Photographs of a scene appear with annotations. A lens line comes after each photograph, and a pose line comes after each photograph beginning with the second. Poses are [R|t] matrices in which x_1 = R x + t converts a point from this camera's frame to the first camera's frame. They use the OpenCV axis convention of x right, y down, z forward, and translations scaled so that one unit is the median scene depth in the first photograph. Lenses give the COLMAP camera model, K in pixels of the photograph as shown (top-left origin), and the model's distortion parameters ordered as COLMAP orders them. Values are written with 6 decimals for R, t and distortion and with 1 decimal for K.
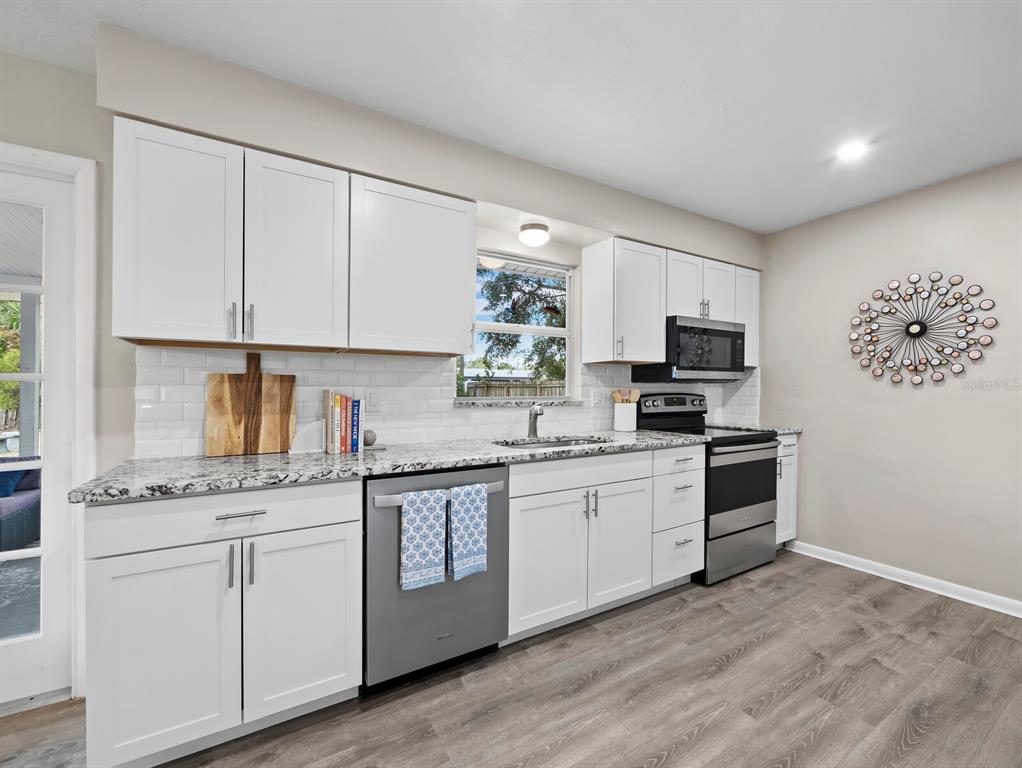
lens RADIAL K [[431.1, 0, 518.8], [0, 431.1, 396.2], [0, 0, 1]] dist [-0.001962, 0.000294]
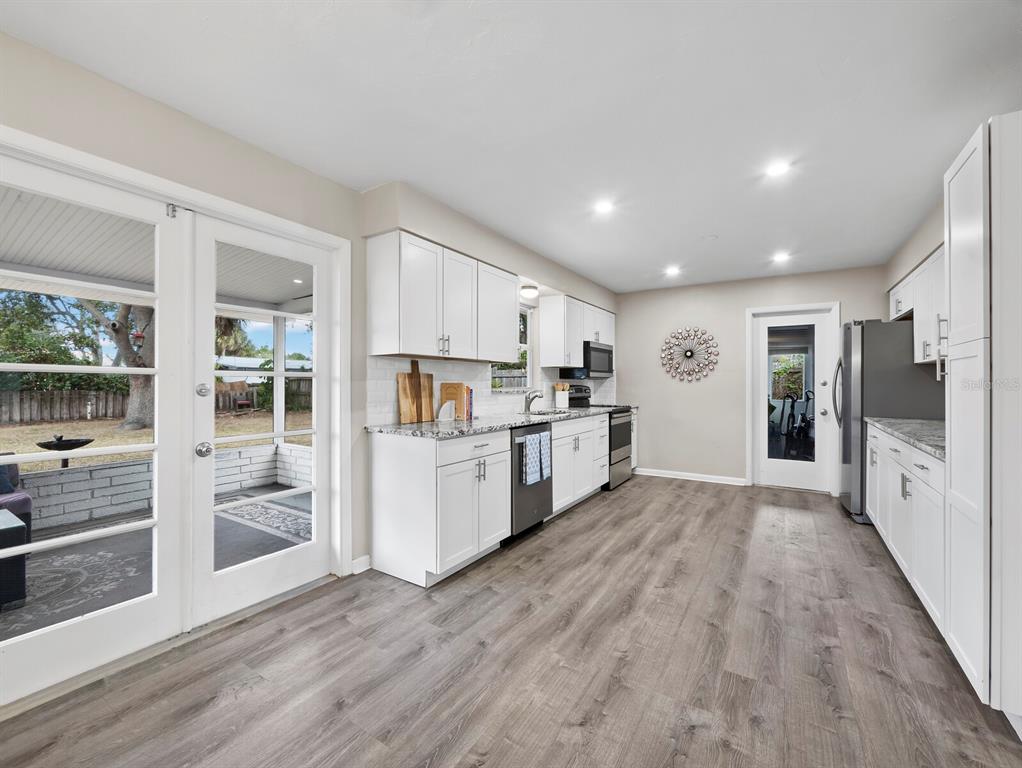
lens RADIAL K [[427.0, 0, 515.2], [0, 427.0, 383.5], [0, 0, 1]] dist [-0.002446, -0.000036]
pose [[0.894075, 0.002635, 0.447910, -0.781730], [0.002241, 0.999944, -0.010355, 0.003705], [-0.447912, 0.010262, 0.894019, -0.475990]]
